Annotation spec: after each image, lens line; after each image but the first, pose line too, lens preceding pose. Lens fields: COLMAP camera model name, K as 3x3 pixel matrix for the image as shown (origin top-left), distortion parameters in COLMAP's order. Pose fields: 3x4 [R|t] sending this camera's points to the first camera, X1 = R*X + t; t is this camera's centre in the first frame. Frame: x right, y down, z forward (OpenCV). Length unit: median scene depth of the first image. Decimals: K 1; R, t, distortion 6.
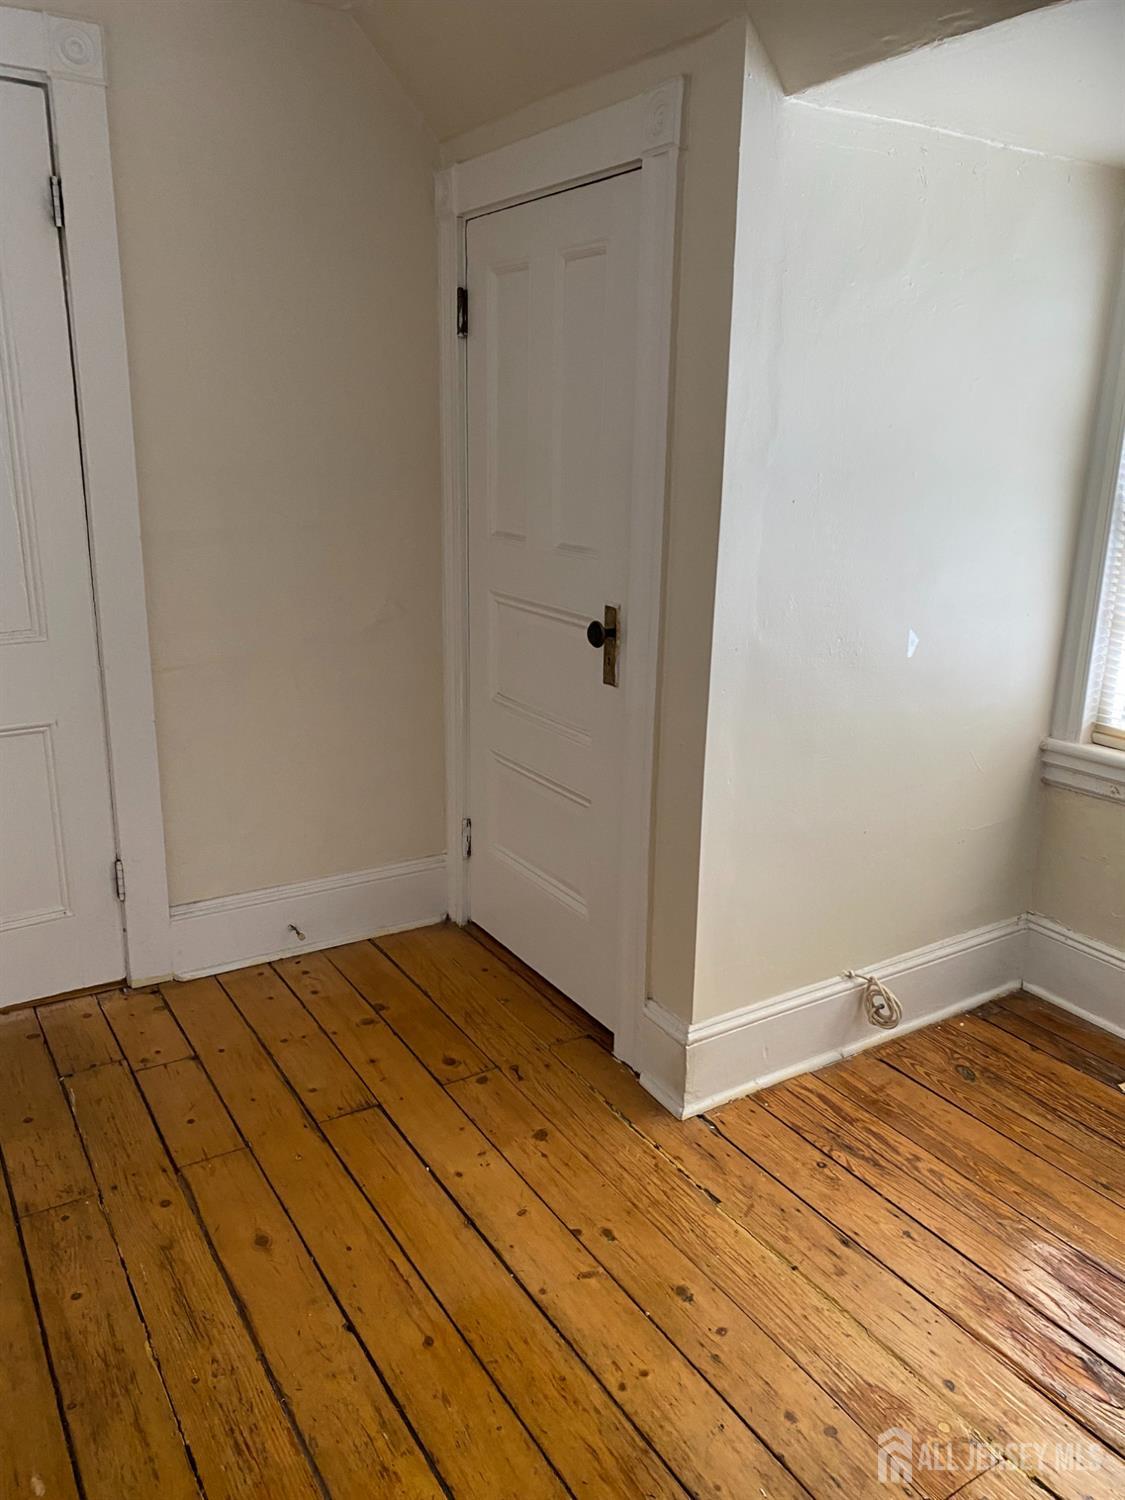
lens RADIAL K [[1125.5, 0, 559.8], [0, 1125.5, 740.6], [0, 0, 1]] dist [0.053795, -0.046346]
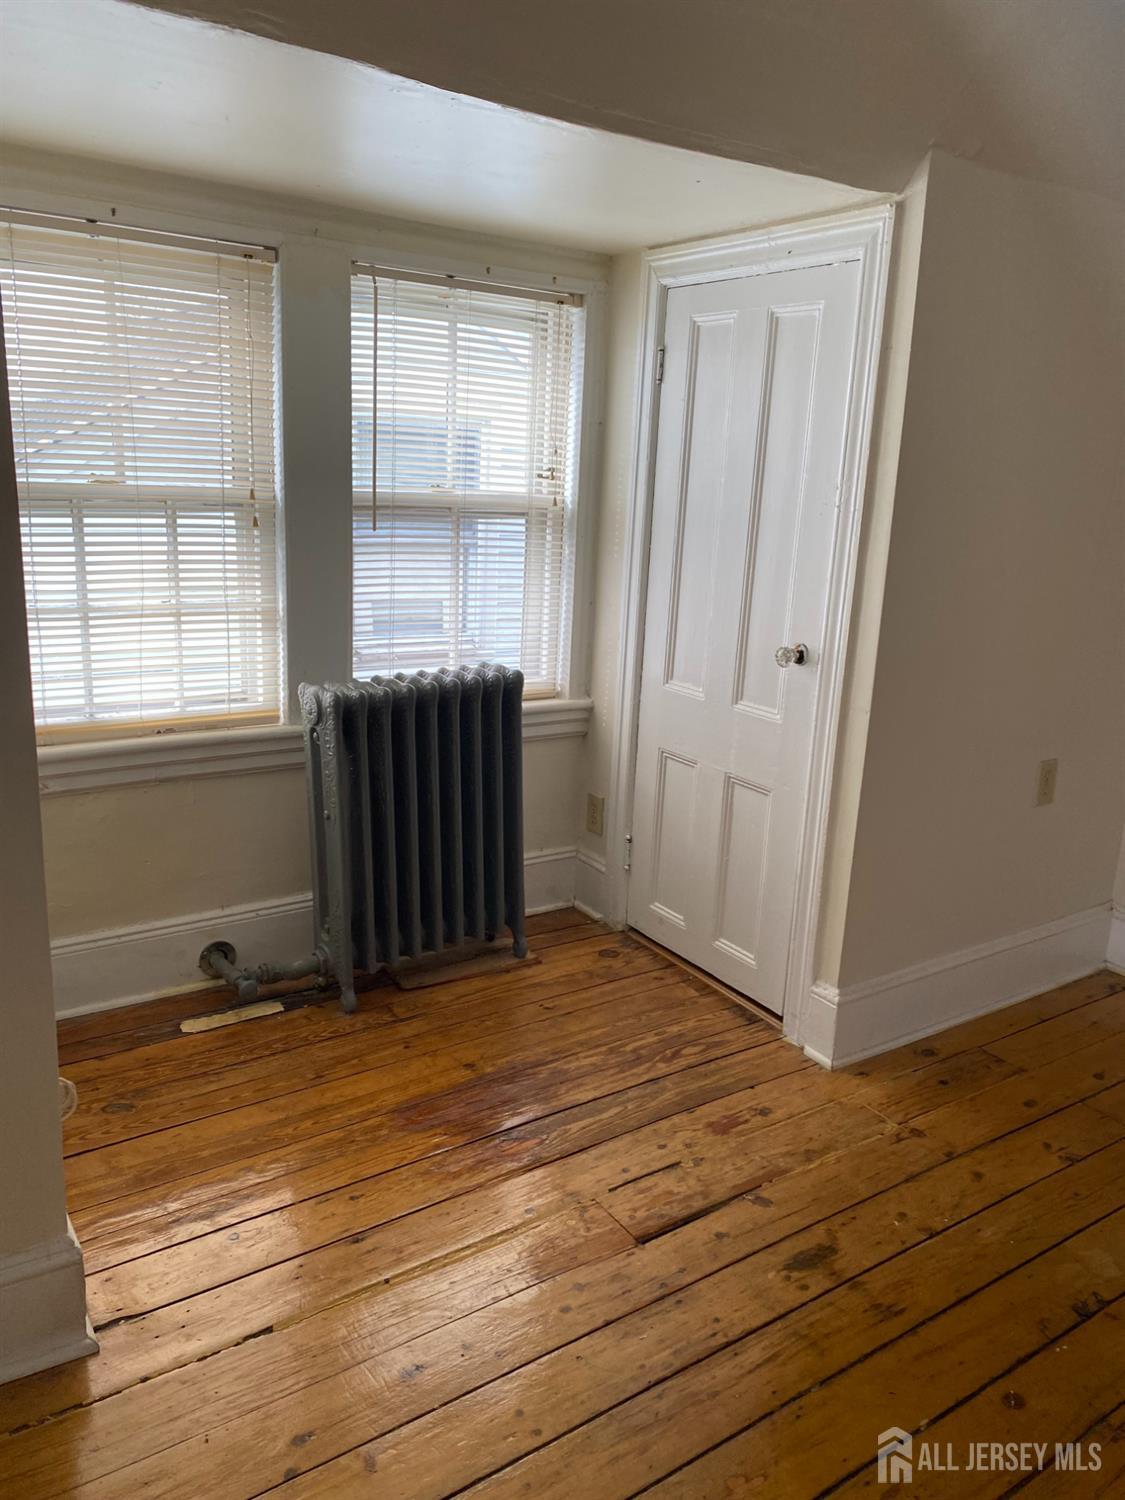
lens RADIAL K [[1133.2, 0, 580.3], [0, 1133.2, 742.2], [0, 0, 1]] dist [-0.006178, 0.002134]
pose [[-0.045527, -0.263011, 0.963718, -0.612802], [0.217708, 0.938918, 0.266527, -0.200983], [-0.974951, 0.221944, 0.014514, 0.691783]]
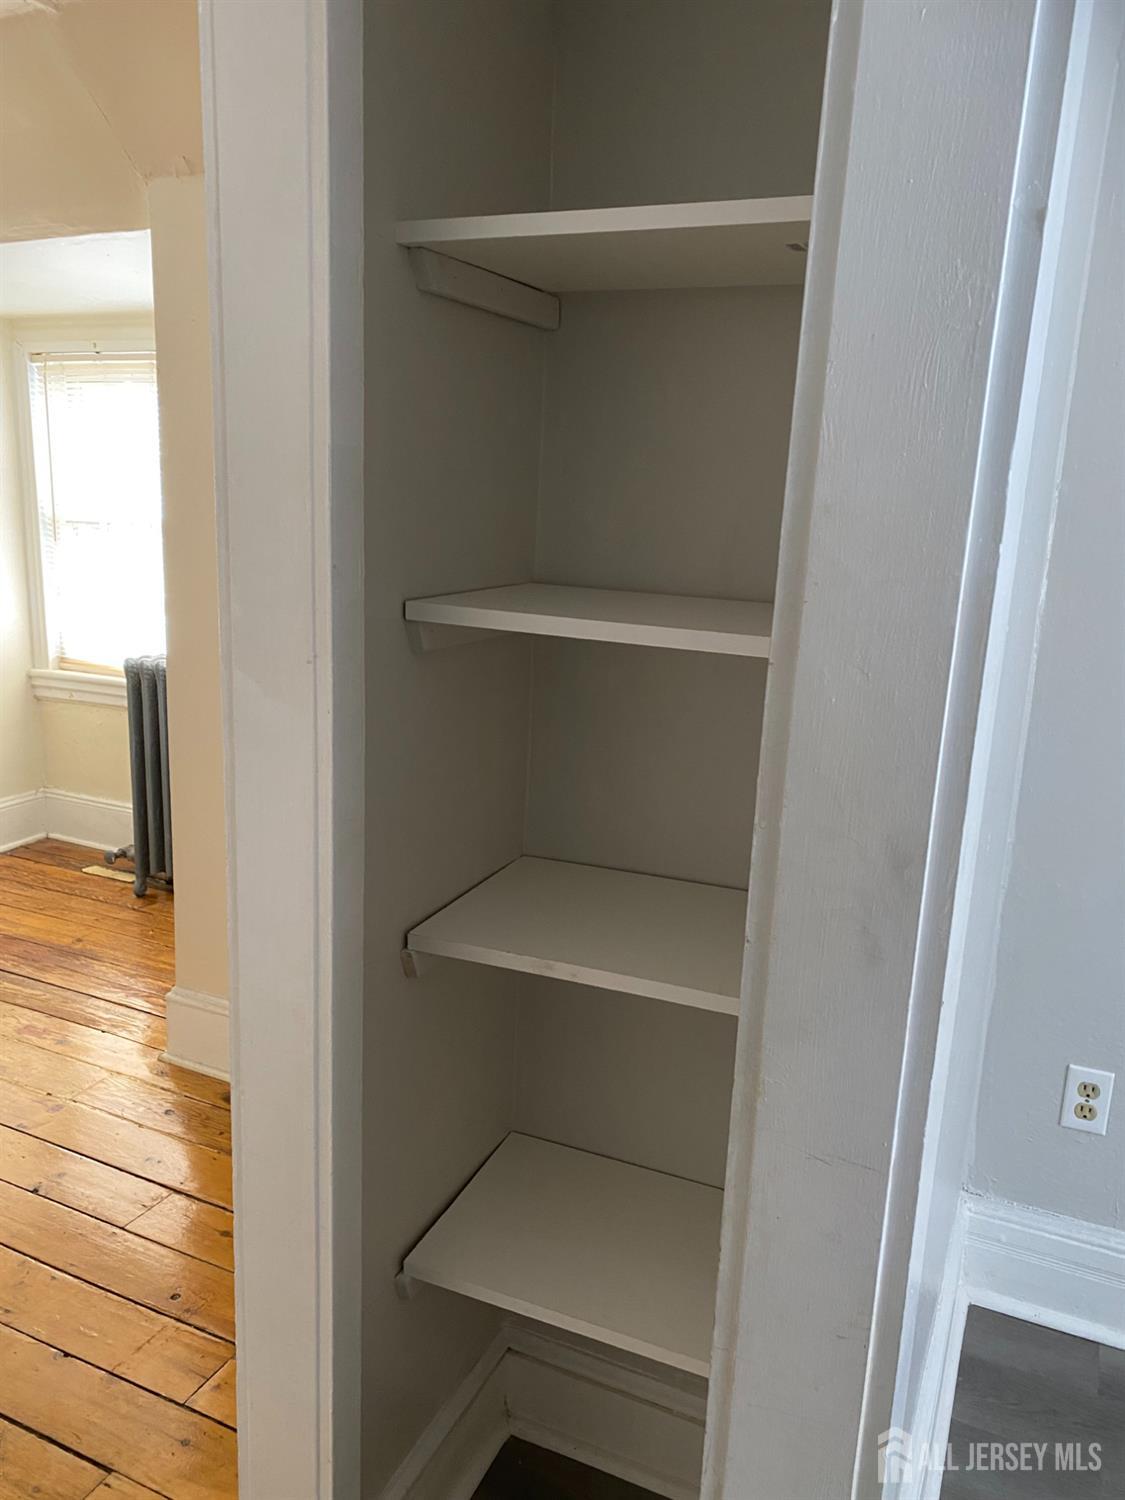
lens RADIAL K [[1125.5, 0, 559.8], [0, 1125.5, 740.6], [0, 0, 1]] dist [0.053795, -0.046346]
pose [[0.838110, -0.106319, 0.535039, 0.263388], [0.124519, 0.992215, 0.002112, 0.249399], [-0.531099, 0.064853, 0.844824, -0.949669]]
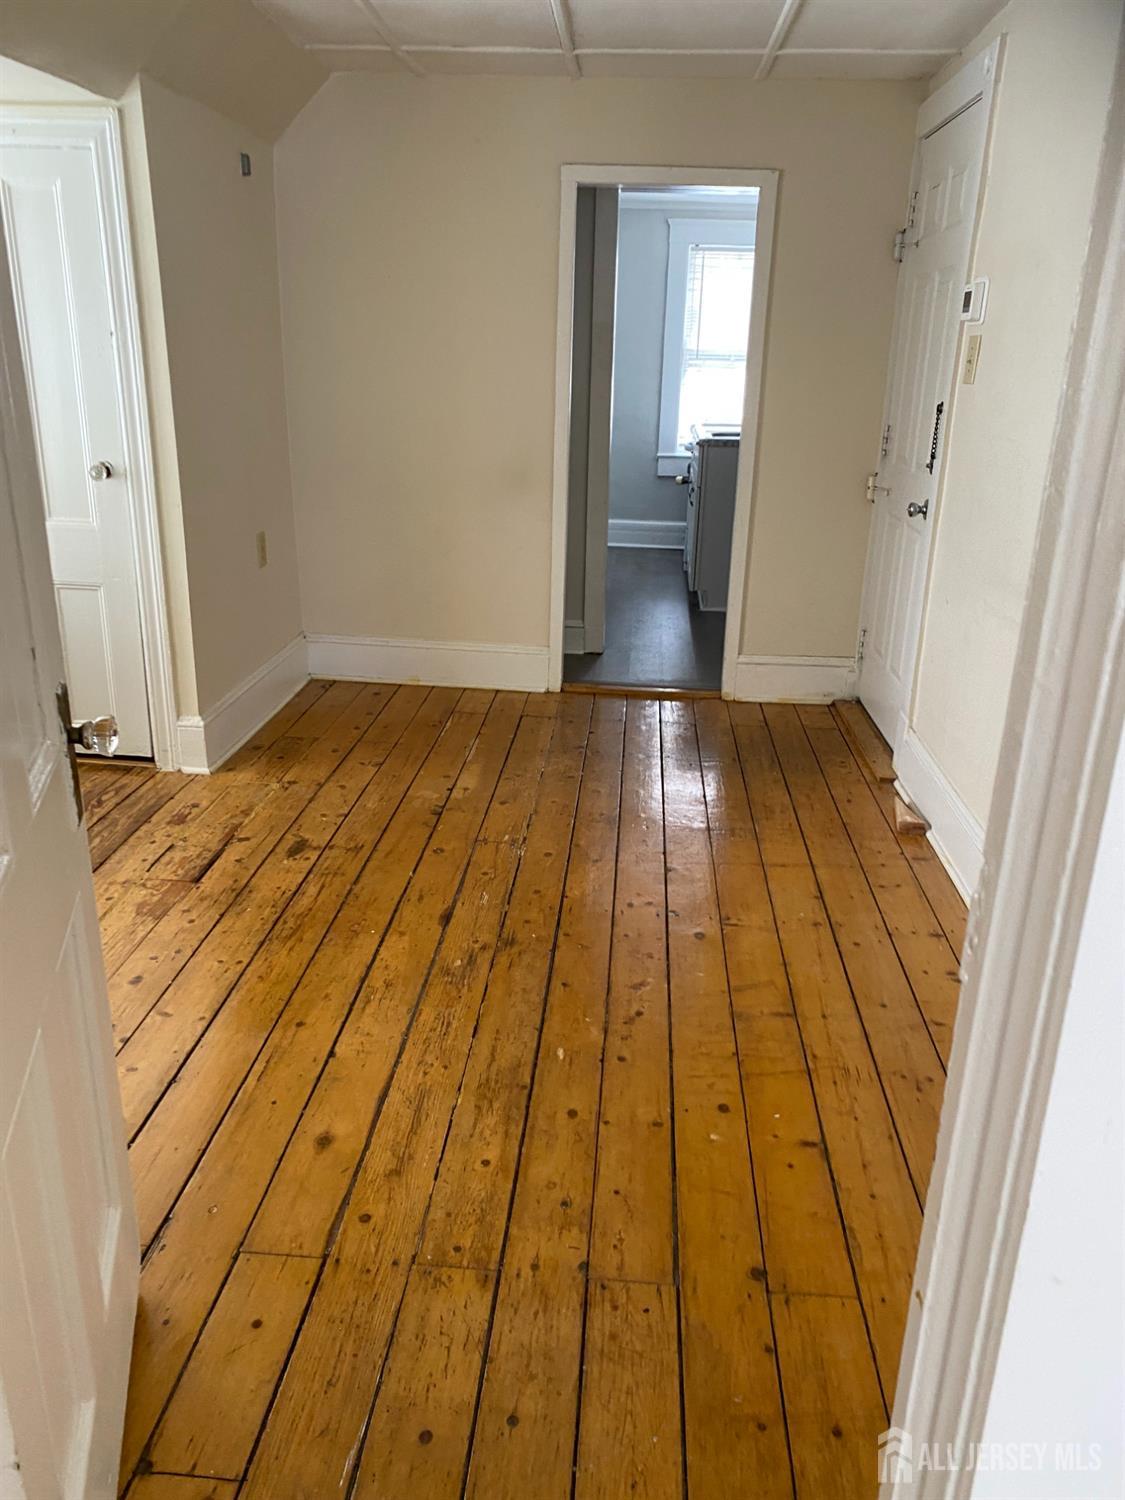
lens RADIAL K [[1134.3, 0, 578.2], [0, 1134.3, 757.0], [0, 0, 1]] dist [0.041968, -0.043716]
pose [[-0.811720, -0.241787, 0.531648, -0.904384], [0.107292, 0.833060, 0.542678, -0.382270], [-0.574108, 0.497544, -0.650269, 1.352599]]
